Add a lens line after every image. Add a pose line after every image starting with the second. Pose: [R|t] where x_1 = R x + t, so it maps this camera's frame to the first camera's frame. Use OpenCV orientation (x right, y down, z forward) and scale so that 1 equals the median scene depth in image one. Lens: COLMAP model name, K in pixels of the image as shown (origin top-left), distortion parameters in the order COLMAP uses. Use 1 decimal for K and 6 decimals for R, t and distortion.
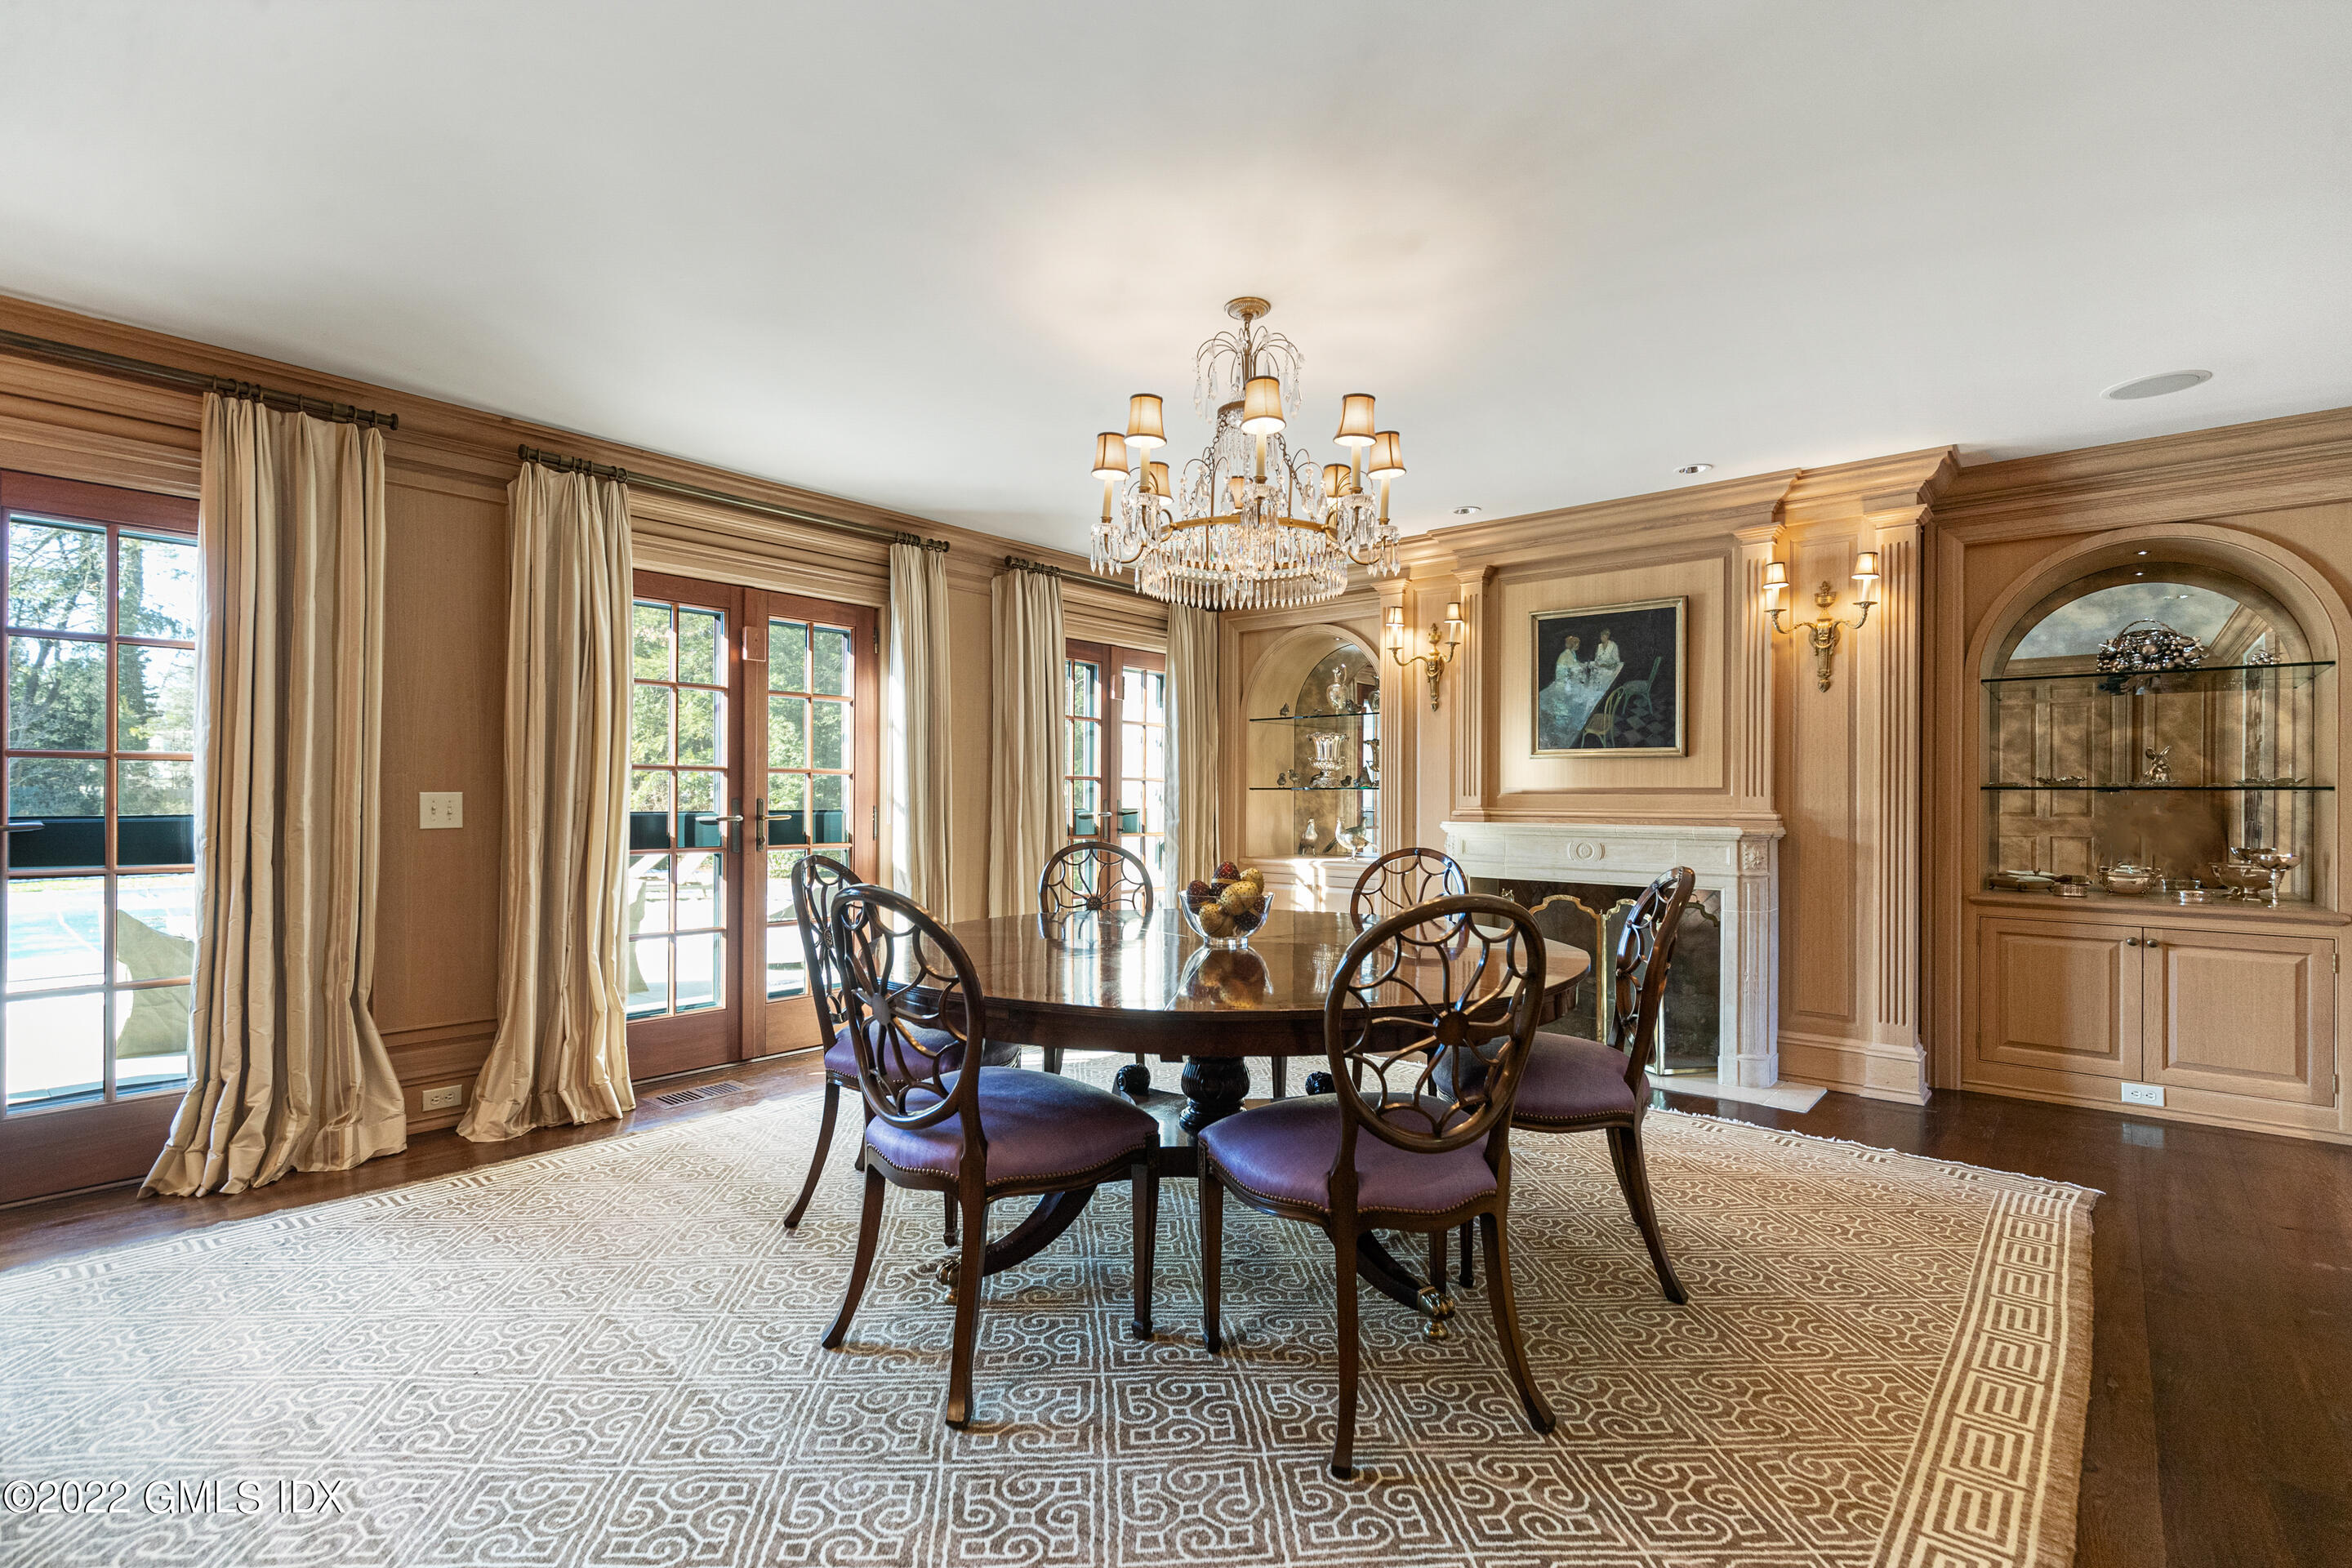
lens RADIAL K [[1073.8, 0, 1173.3], [0, 1073.8, 805.1], [0, 0, 1]] dist [-0.021915, 0.000369]
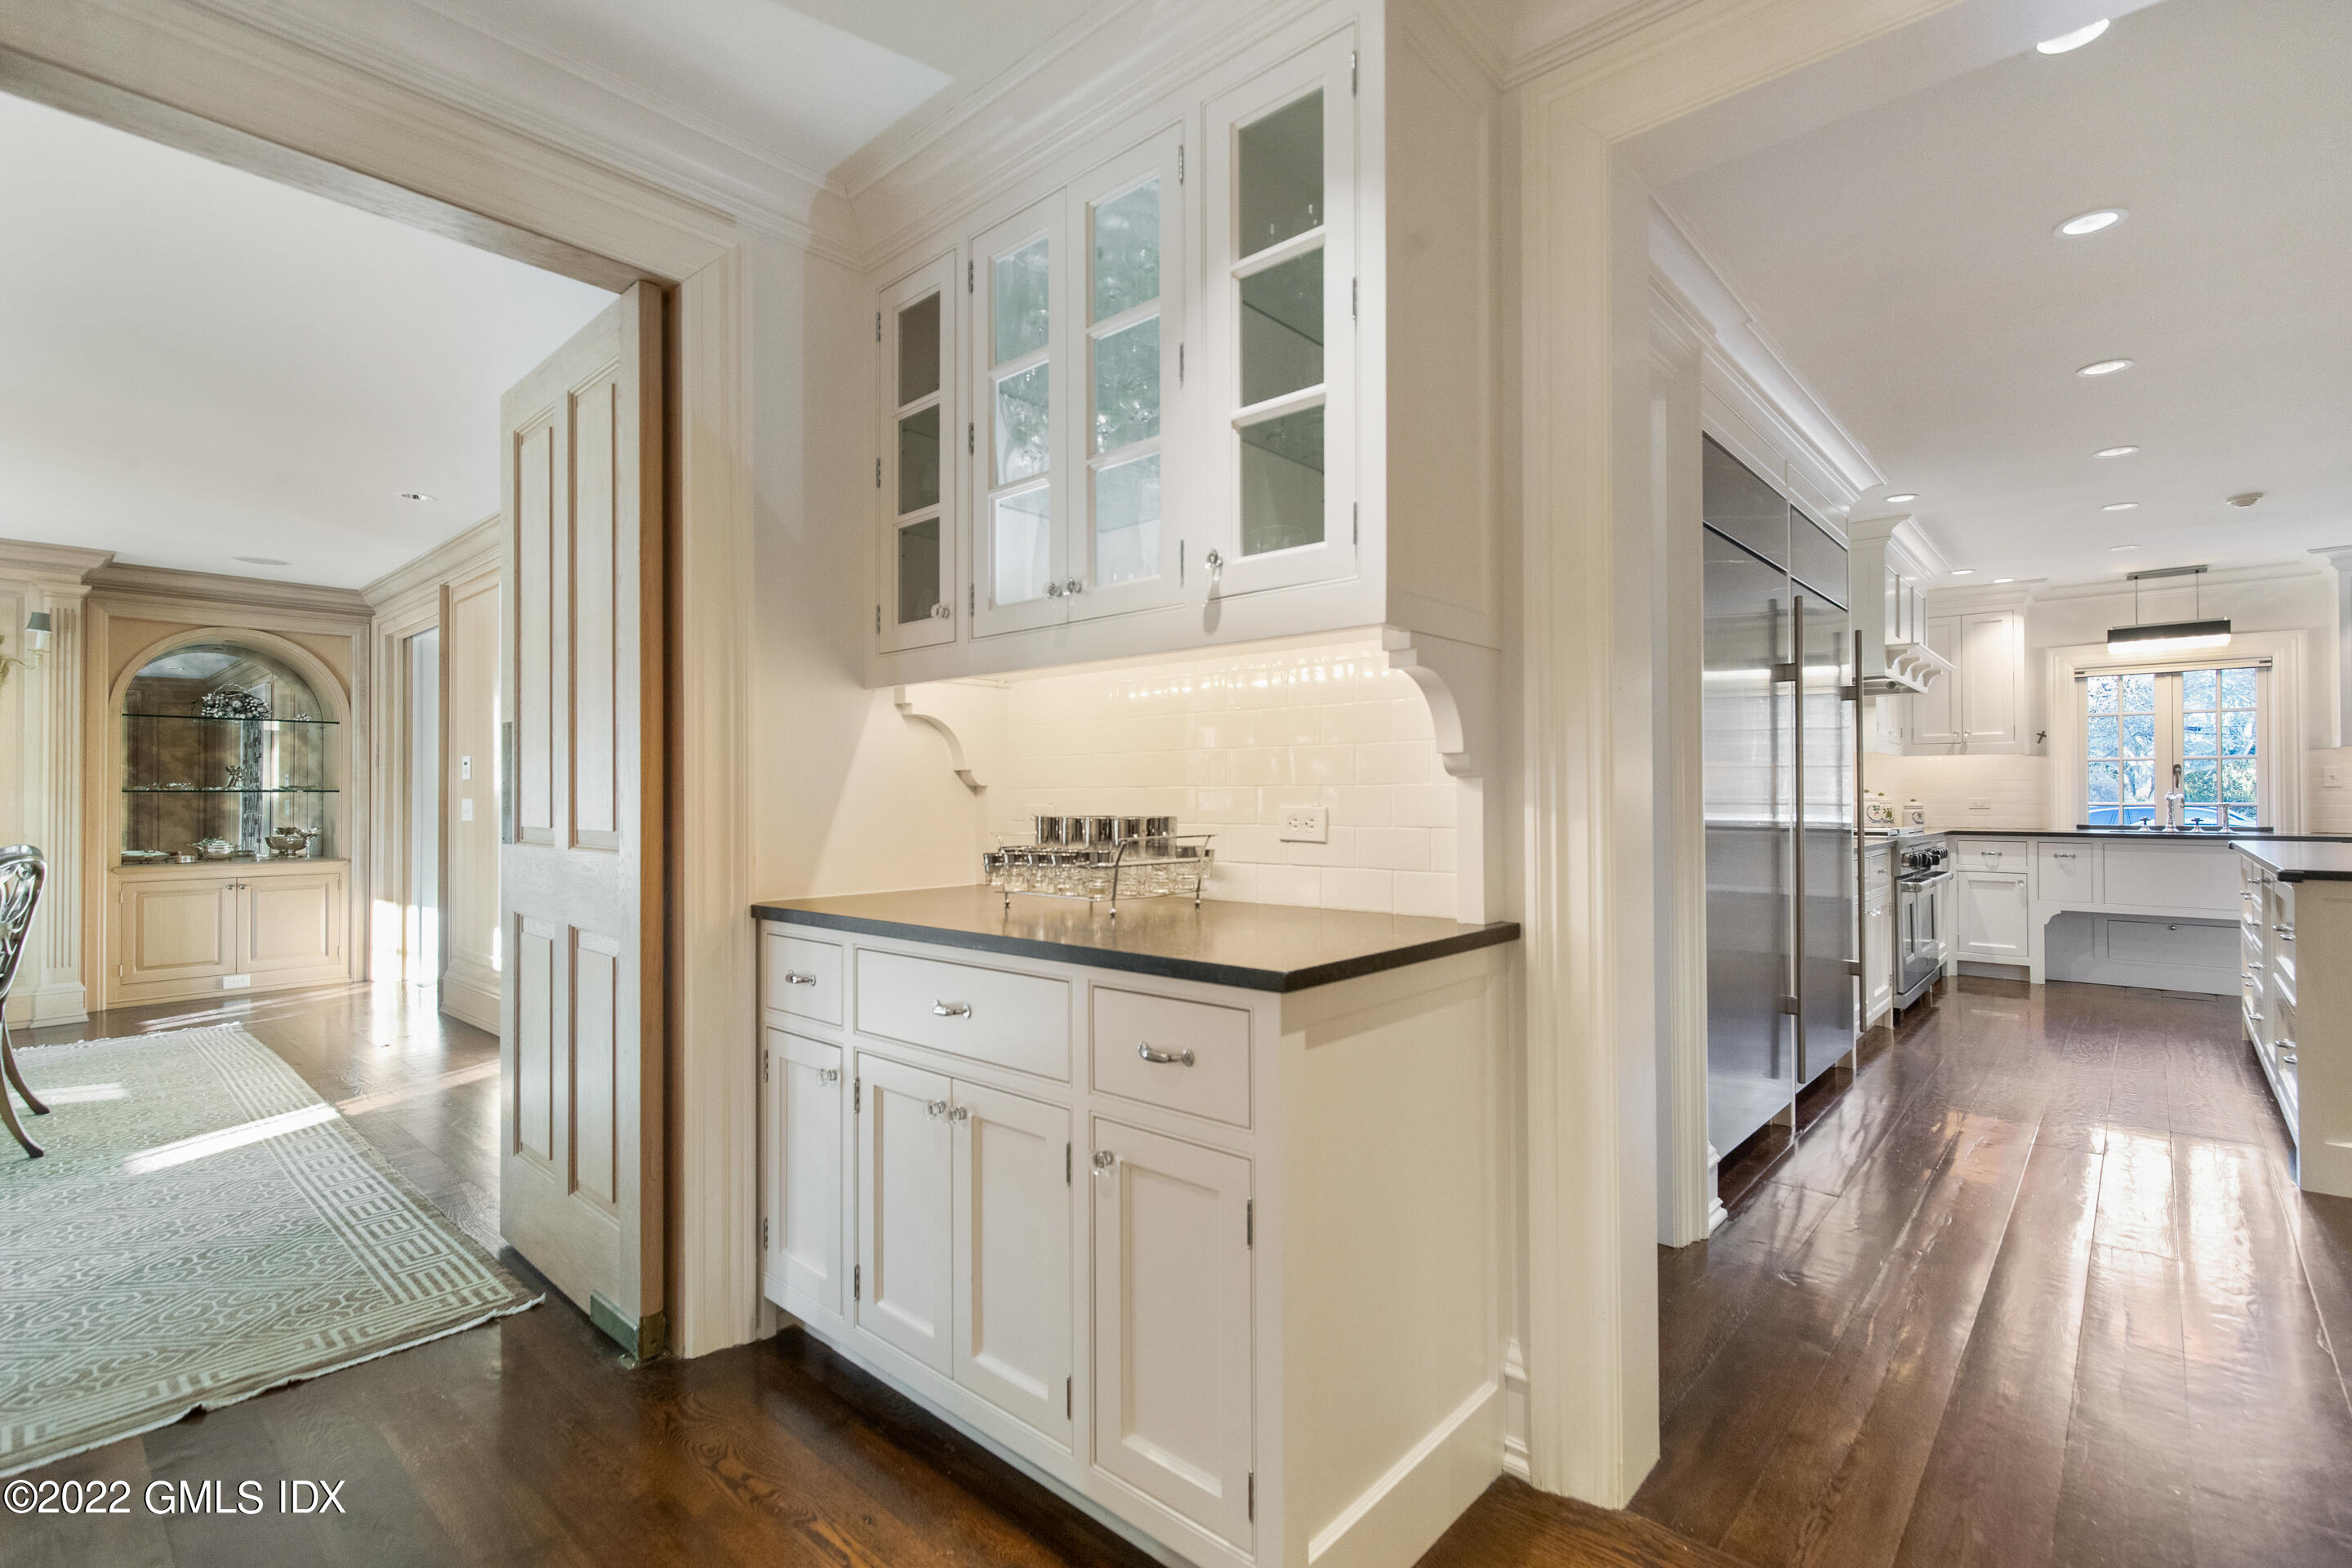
lens RADIAL K [[1073.8, 0, 1174.0], [0, 1073.8, 794.9], [0, 0, 1]] dist [-0.021915, 0.000369]
pose [[0.014066, -0.000071, 0.999901, -0.621814], [0.006829, 0.999977, -0.000025, -0.000974], [-0.999878, 0.006829, 0.014066, -0.422140]]
